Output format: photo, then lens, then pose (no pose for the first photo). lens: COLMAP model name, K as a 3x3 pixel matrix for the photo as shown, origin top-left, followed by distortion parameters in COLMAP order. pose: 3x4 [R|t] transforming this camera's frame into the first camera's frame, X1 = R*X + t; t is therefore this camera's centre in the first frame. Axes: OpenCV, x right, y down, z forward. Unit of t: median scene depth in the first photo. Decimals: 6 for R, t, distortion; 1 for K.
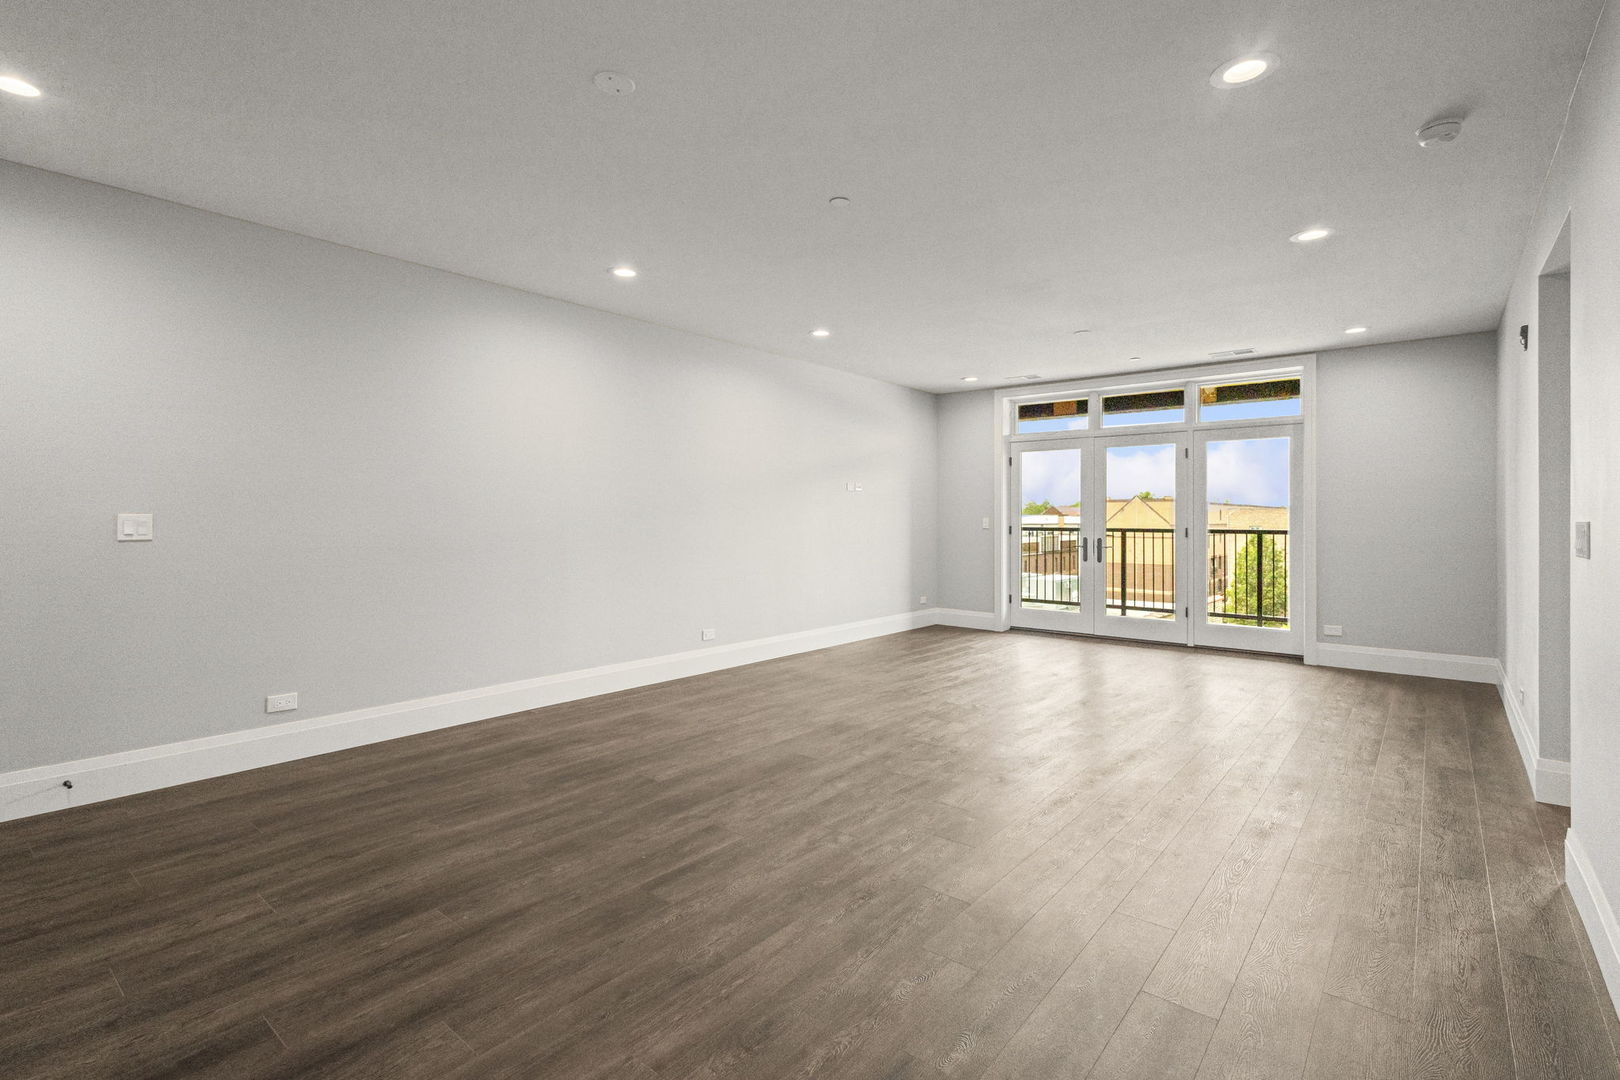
lens RADIAL K [[758.4, 0, 803.3], [0, 758.4, 516.5], [0, 0, 1]] dist [0.013399, 0.000029]
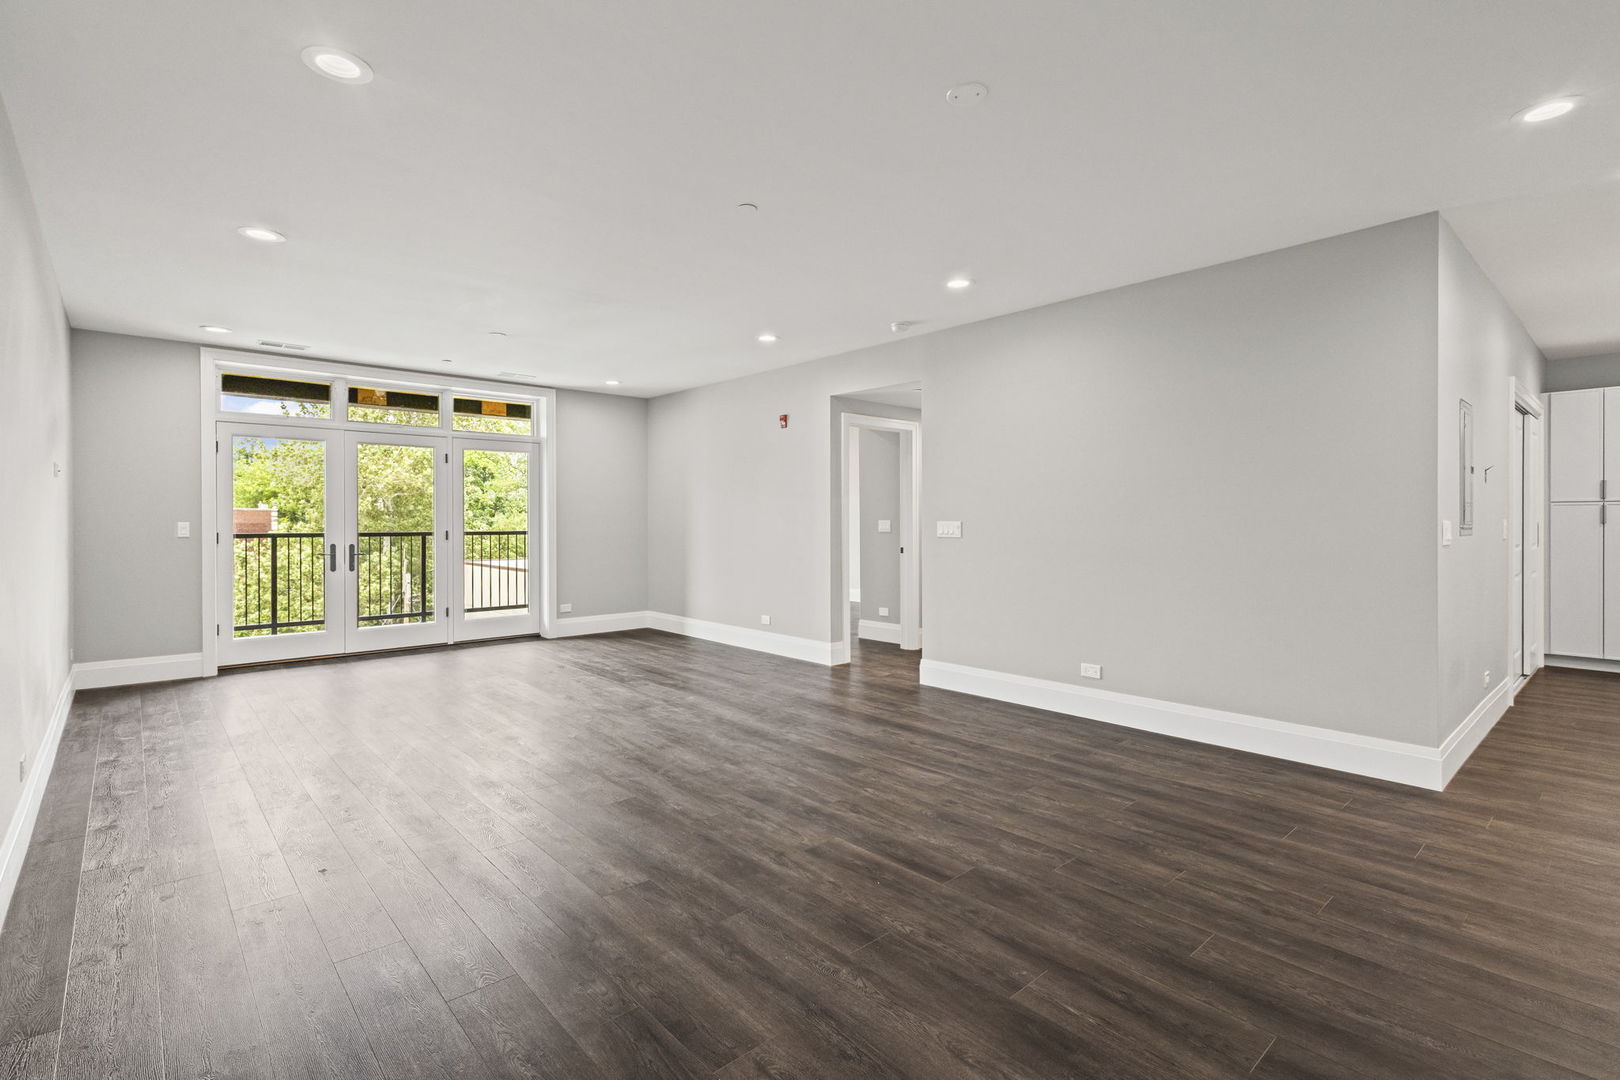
lens RADIAL K [[758.4, 0, 803.3], [0, 758.4, 516.5], [0, 0, 1]] dist [0.013399, 0.000029]
pose [[0.144203, 0.000790, 0.989548, -0.537140], [0.002042, 0.999997, -0.001096, -0.002302], [-0.989546, 0.002179, 0.144201, 0.444460]]
